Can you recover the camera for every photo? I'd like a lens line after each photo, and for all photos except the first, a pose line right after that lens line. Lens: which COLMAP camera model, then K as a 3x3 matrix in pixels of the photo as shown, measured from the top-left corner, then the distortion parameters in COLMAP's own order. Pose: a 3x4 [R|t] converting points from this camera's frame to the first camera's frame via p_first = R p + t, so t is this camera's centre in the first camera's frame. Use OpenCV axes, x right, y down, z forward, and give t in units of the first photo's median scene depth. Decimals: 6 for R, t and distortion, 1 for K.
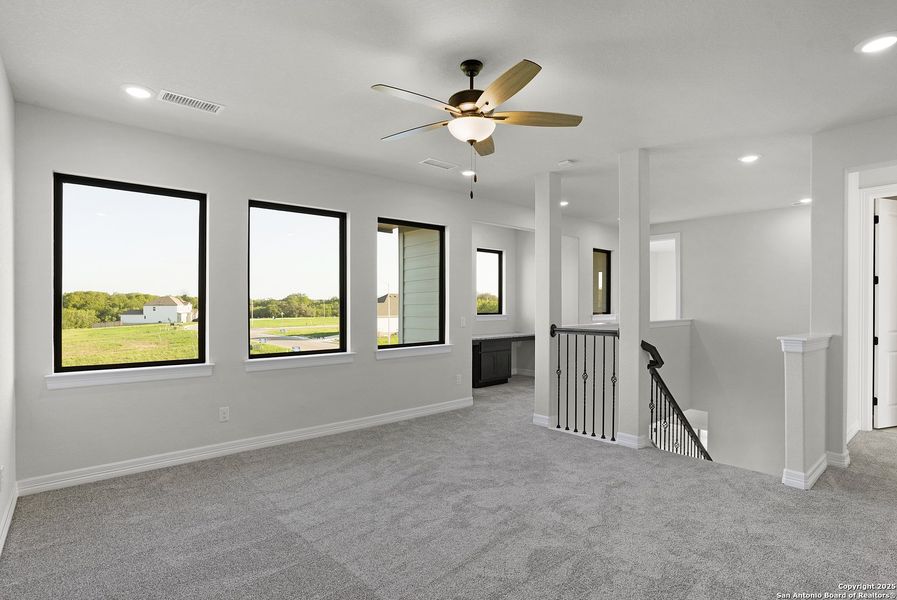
lens RADIAL K [[457.1, 0, 447.2], [0, 457.1, 303.2], [0, 0, 1]] dist [-0.003031, 0.000517]
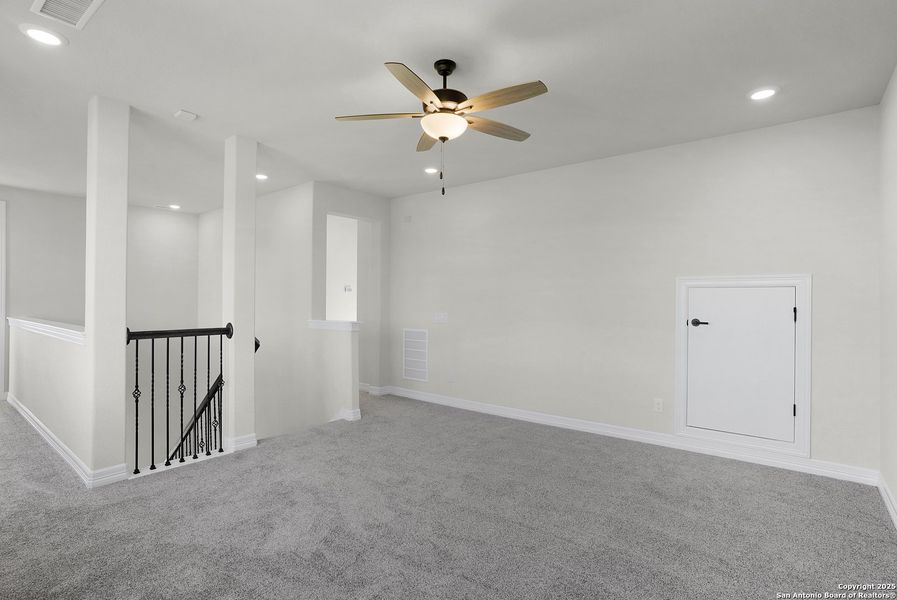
lens RADIAL K [[457.1, 0, 447.2], [0, 457.1, 303.2], [0, 0, 1]] dist [-0.003031, 0.000517]
pose [[-0.155199, -0.002351, 0.987880, -0.637676], [-0.010351, 0.999946, 0.000753, 0.005716], [-0.987829, -0.010108, -0.155215, 0.771483]]
